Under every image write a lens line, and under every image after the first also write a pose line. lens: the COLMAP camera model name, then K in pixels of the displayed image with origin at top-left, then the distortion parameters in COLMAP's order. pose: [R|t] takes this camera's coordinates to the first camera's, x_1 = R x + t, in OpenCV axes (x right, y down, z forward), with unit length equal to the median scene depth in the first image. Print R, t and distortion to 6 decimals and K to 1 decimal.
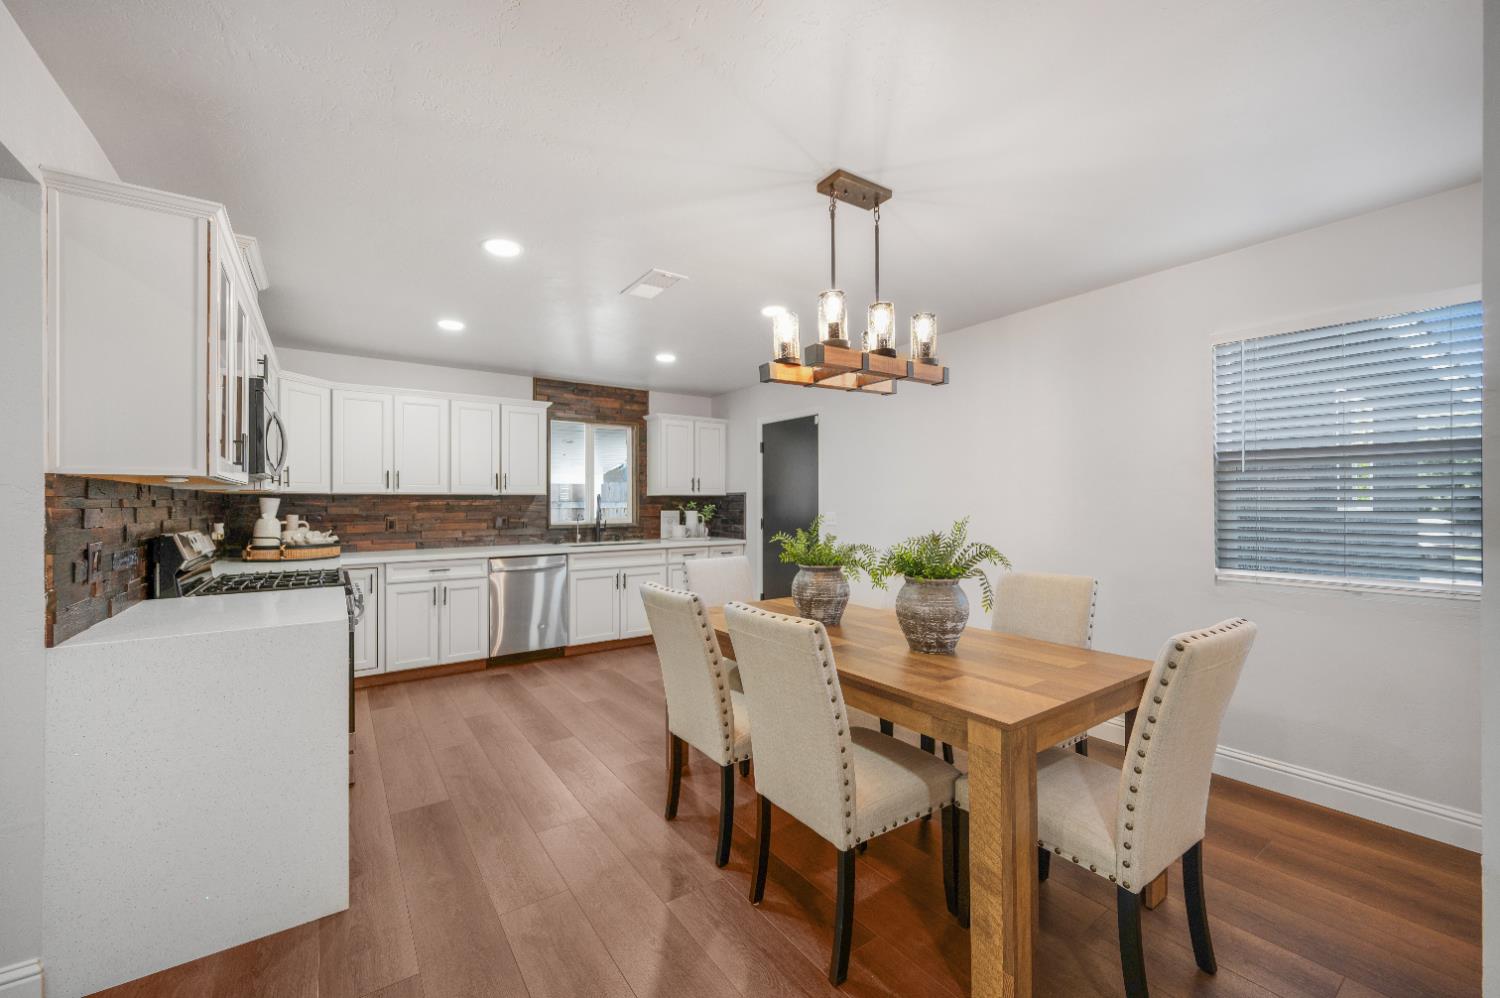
lens RADIAL K [[593.6, 0, 754.3], [0, 593.6, 499.5], [0, 0, 1]] dist [0.000385, 0.000158]
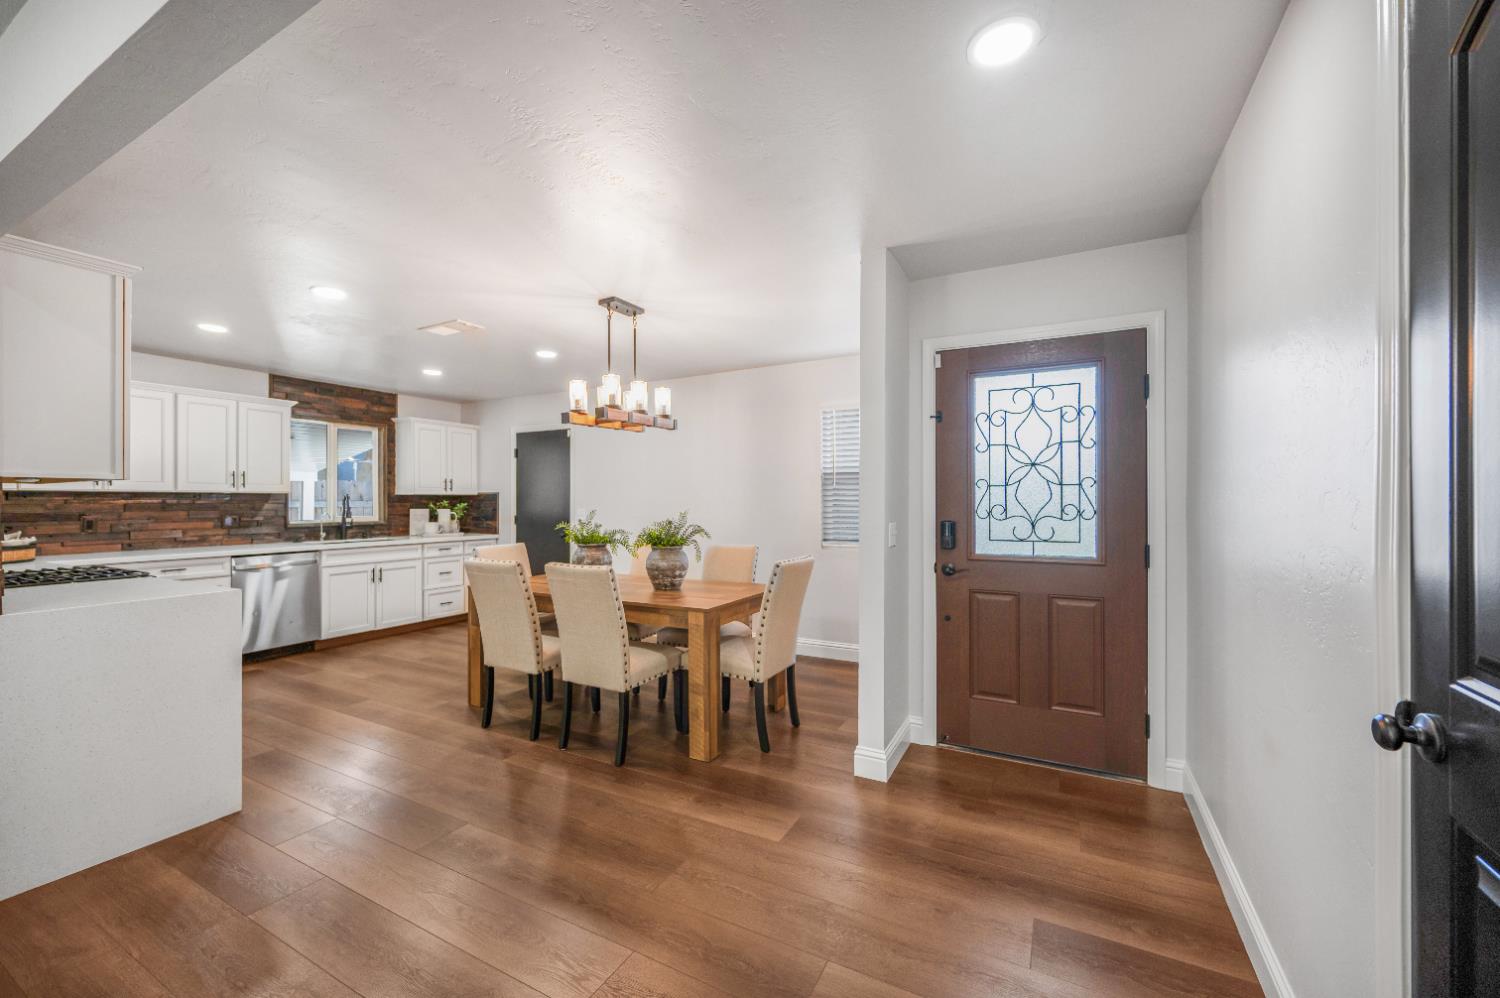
lens RADIAL K [[593.6, 0, 754.3], [0, 593.6, 499.5], [0, 0, 1]] dist [0.000385, 0.000158]
pose [[0.895598, 0.002735, 0.444856, -0.100984], [-0.003356, 0.999994, 0.000608, -0.000704], [-0.444852, -0.002037, 0.895602, -0.271231]]
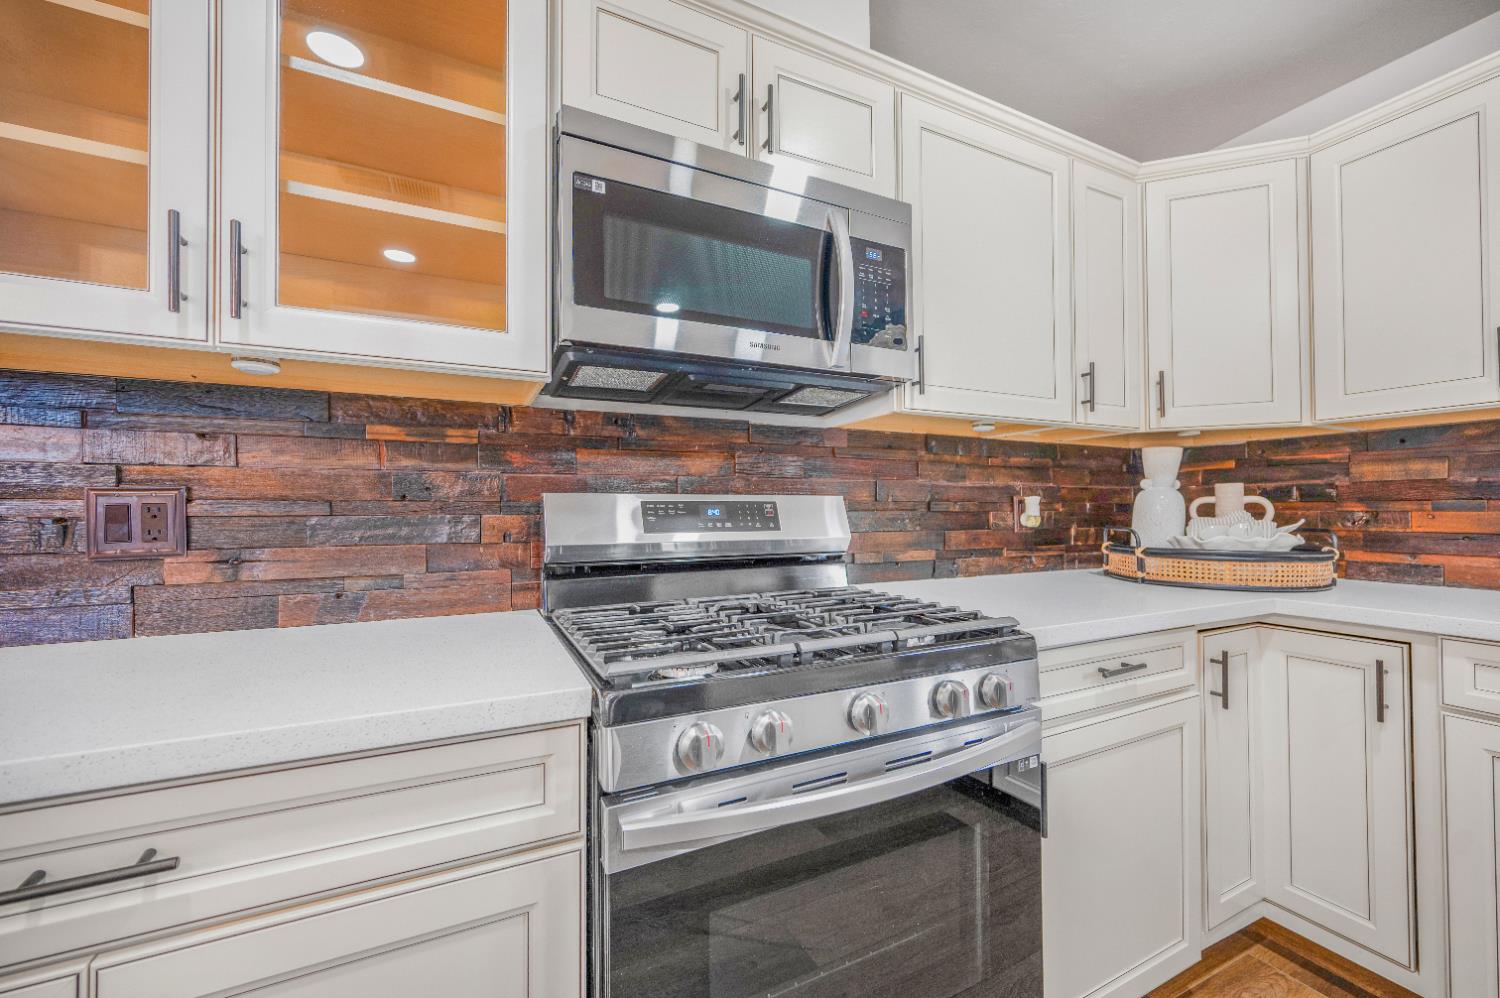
lens RADIAL K [[593.6, 0, 754.3], [0, 593.6, 499.5], [0, 0, 1]] dist [0.000385, 0.000158]
pose [[-0.164318, -0.012316, -0.986331, -0.240362], [0.009593, 0.999855, -0.014083, 0.035915], [0.986361, -0.011776, -0.164176, 0.628033]]
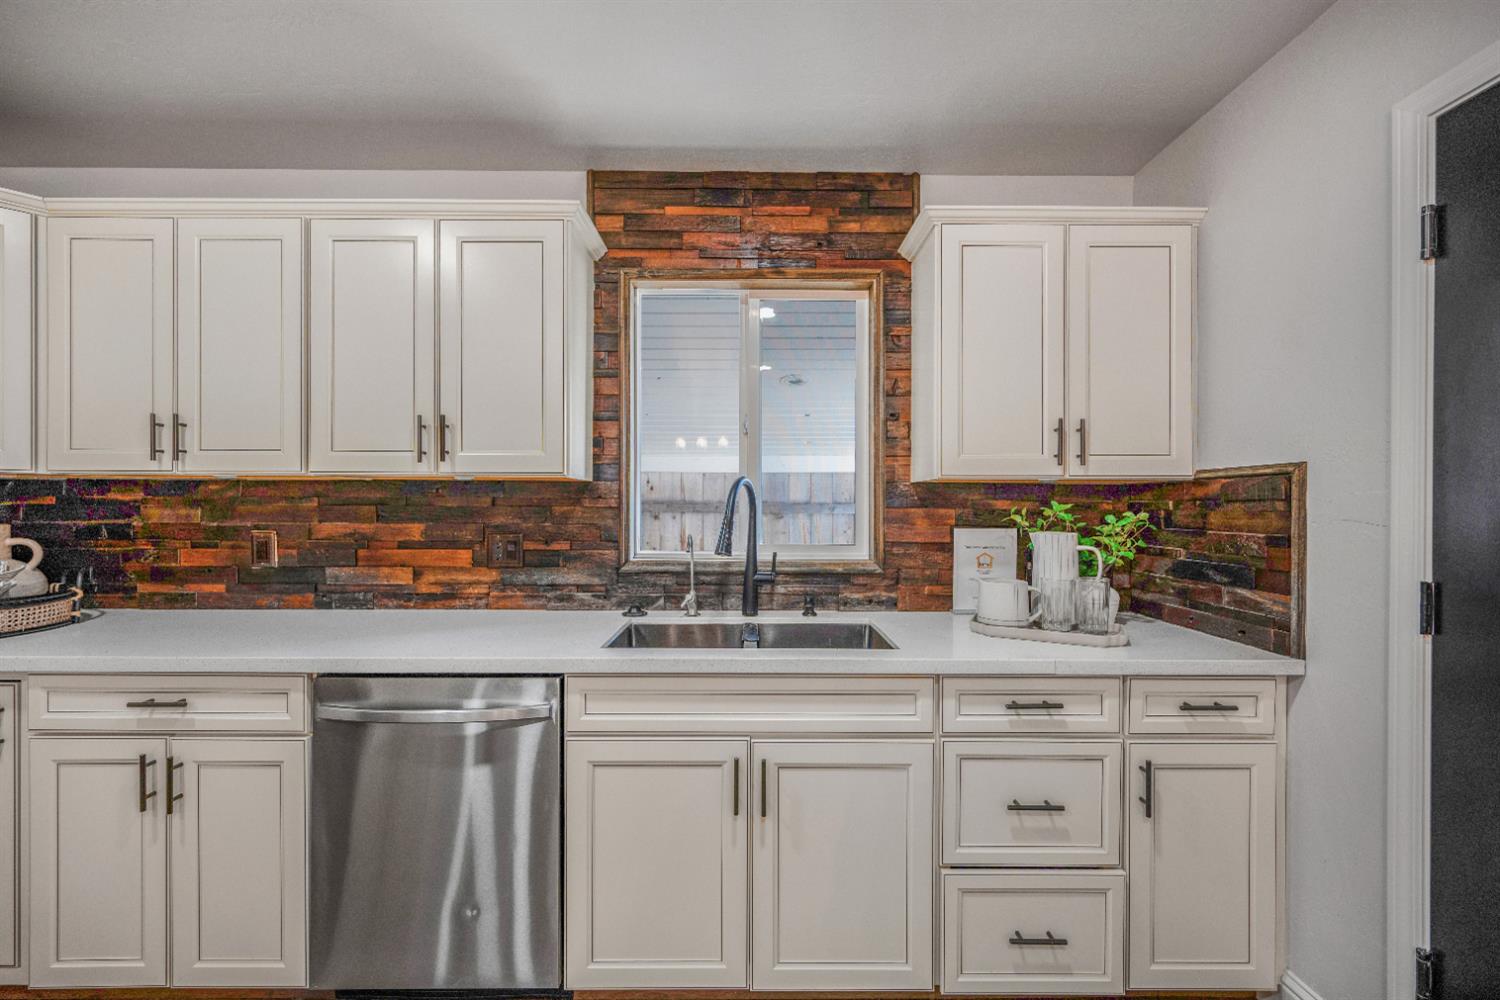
lens RADIAL K [[606.5, 0, 753.8], [0, 606.5, 505.2], [0, 0, 1]] dist [-0.000294, 0.000063]
pose [[0.813812, 0.006189, -0.581095, -0.065961], [-0.003904, 0.999979, 0.005183, 0.006249], [0.581115, -0.001950, 0.813819, 0.841886]]
